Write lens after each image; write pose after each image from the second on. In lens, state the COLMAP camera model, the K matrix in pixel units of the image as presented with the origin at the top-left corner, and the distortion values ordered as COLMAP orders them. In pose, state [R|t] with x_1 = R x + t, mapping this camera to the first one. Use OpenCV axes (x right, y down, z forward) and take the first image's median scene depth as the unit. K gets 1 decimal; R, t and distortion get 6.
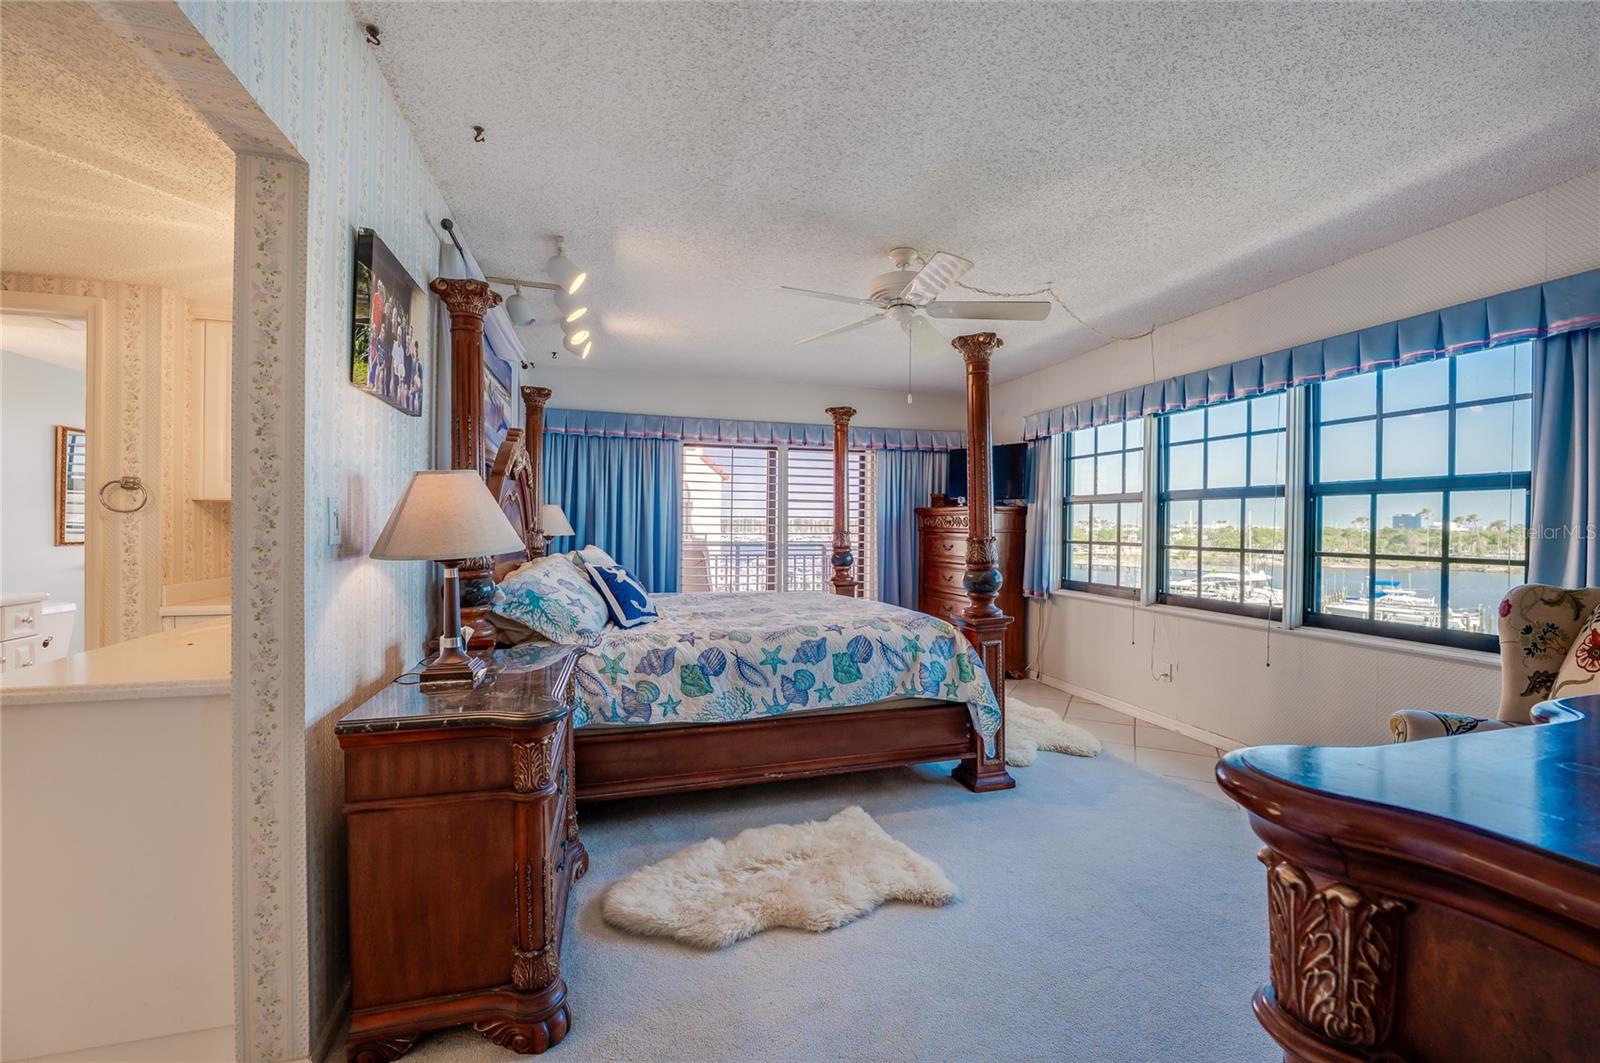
lens RADIAL K [[644.0, 0, 800.3], [0, 644.0, 529.6], [0, 0, 1]] dist [-0.015083, 0.000134]
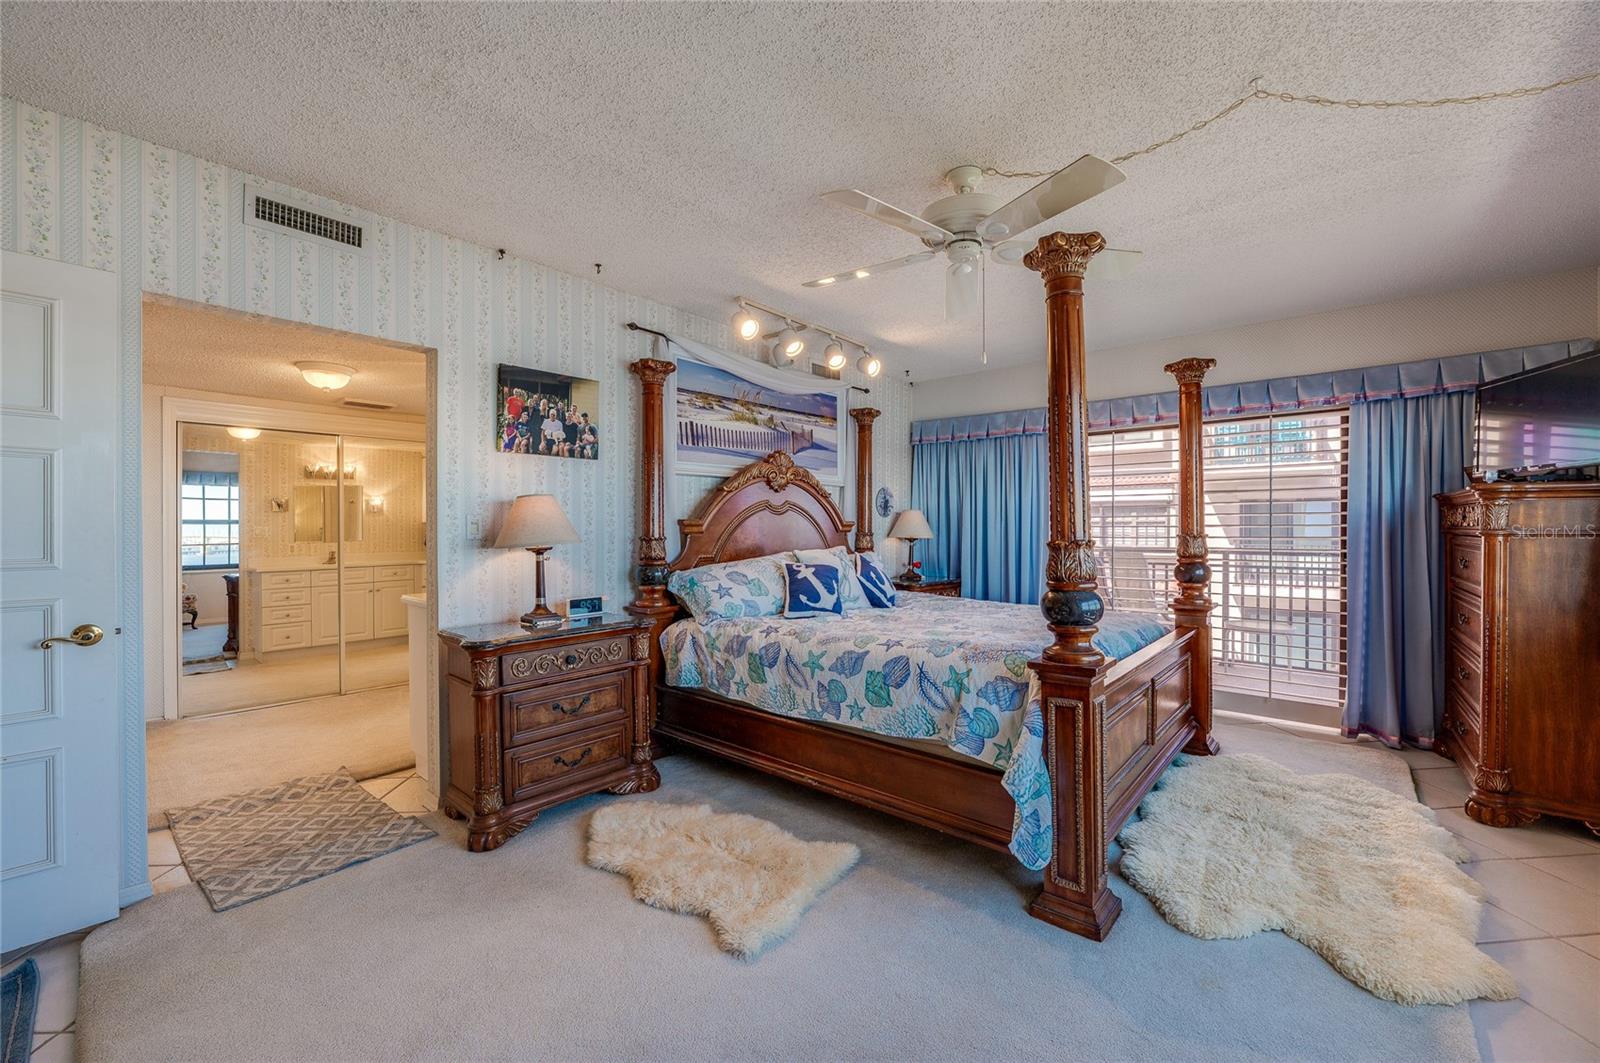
lens RADIAL K [[644.0, 0, 800.3], [0, 644.0, 529.6], [0, 0, 1]] dist [-0.015083, 0.000134]
pose [[0.525740, -0.006455, -0.850621, 0.779913], [0.000765, 0.999974, -0.007116, 0.004939], [0.850645, 0.003090, 0.525731, 0.463946]]
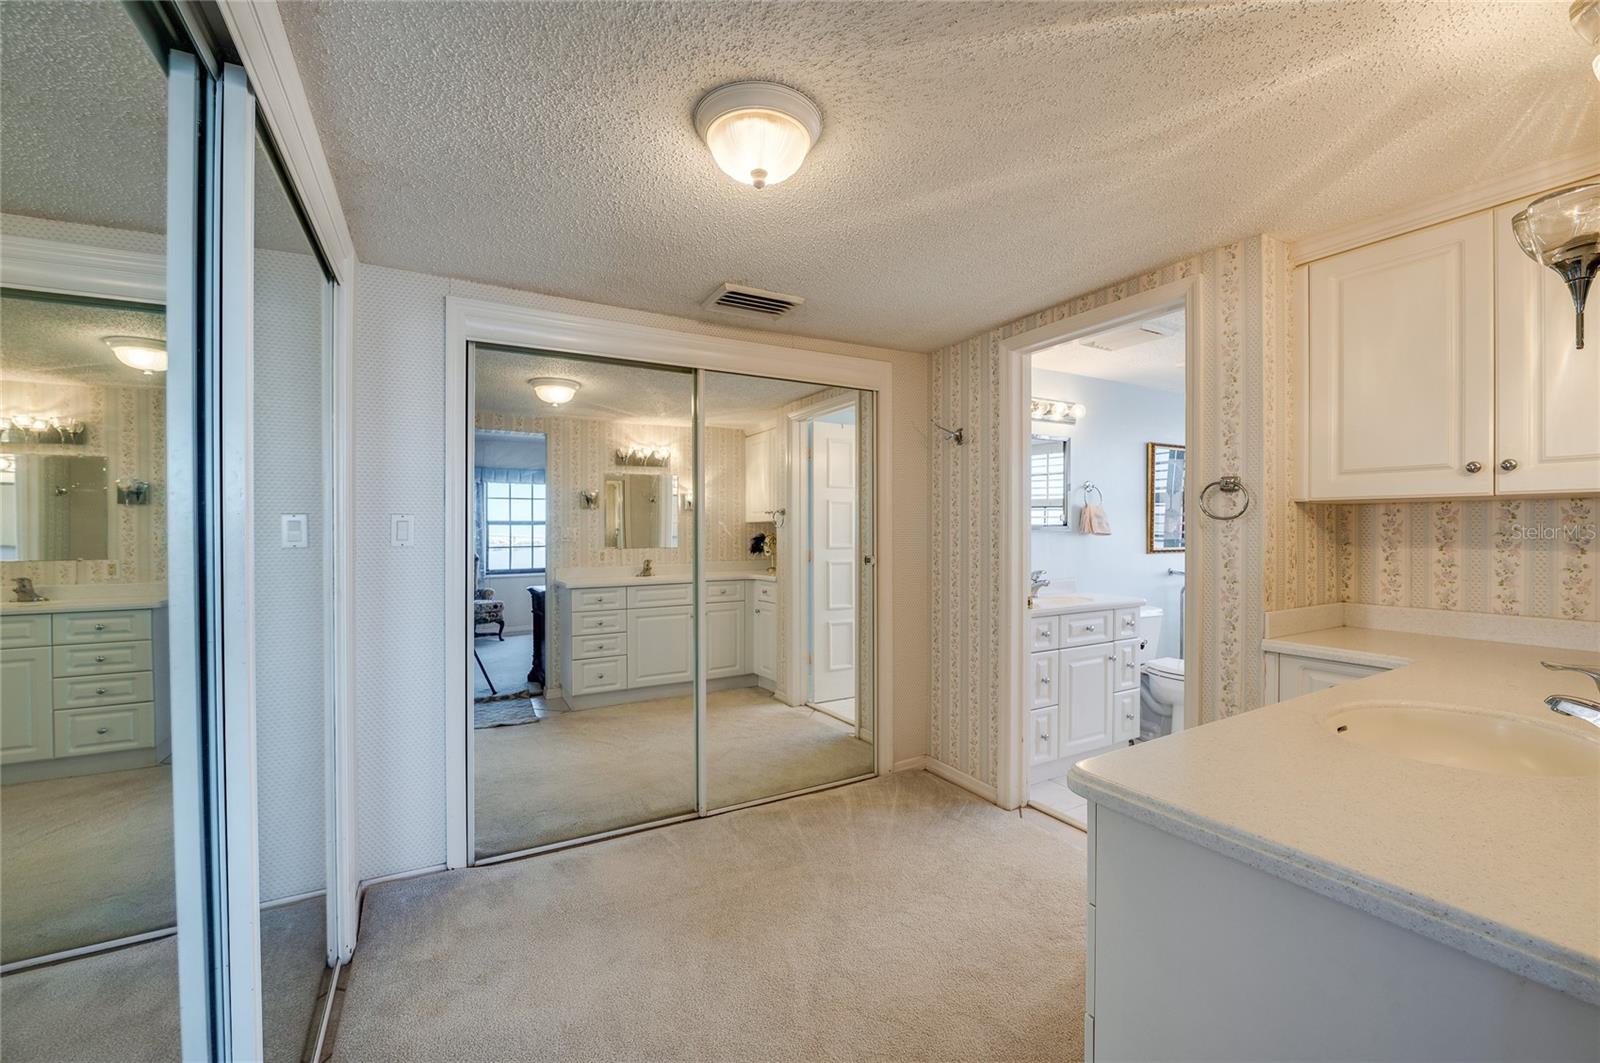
lens RADIAL K [[644.0, 0, 800.3], [0, 644.0, 529.6], [0, 0, 1]] dist [-0.015083, 0.000134]
pose [[0.221423, -0.009005, -0.975136, -0.333543], [-0.004112, 0.999940, -0.010168, -0.002959], [0.975169, 0.006261, 0.221373, 0.242824]]
